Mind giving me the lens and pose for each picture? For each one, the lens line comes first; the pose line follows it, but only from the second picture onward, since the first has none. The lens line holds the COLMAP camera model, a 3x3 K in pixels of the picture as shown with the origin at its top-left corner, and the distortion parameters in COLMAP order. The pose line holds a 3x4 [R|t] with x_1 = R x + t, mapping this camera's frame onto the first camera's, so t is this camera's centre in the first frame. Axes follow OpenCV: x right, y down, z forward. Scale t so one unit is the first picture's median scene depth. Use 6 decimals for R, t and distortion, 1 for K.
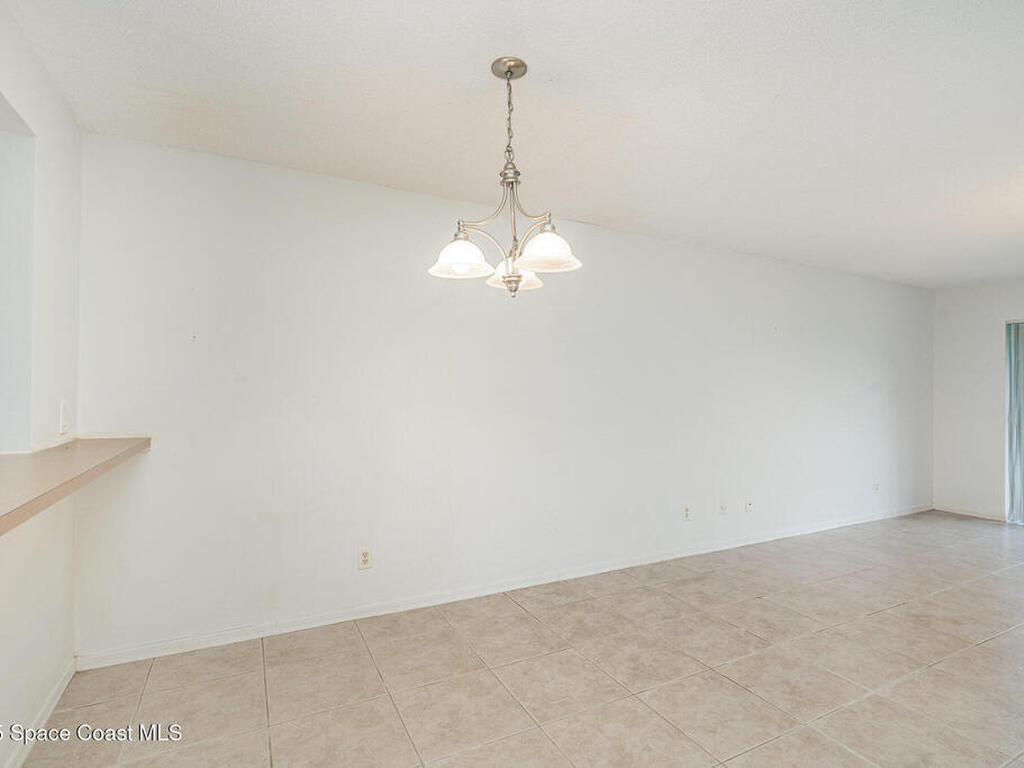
lens RADIAL K [[533.6, 0, 518.1], [0, 533.6, 387.1], [0, 0, 1]] dist [0.000411, -0.000213]
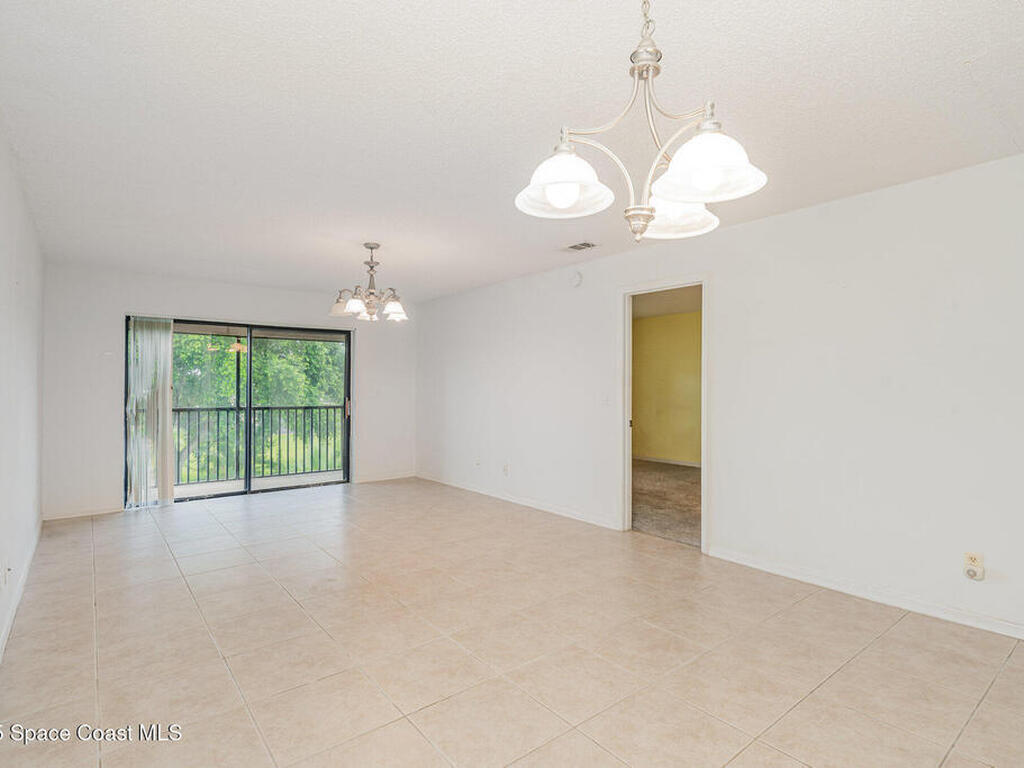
lens RADIAL K [[533.6, 0, 519.1], [0, 533.6, 384.5], [0, 0, 1]] dist [0.000411, -0.000213]
pose [[-0.212666, 0.003264, 0.977120, -0.339247], [-0.009170, 0.999944, -0.005336, 0.013819], [-0.977082, -0.010095, -0.212624, 0.713373]]
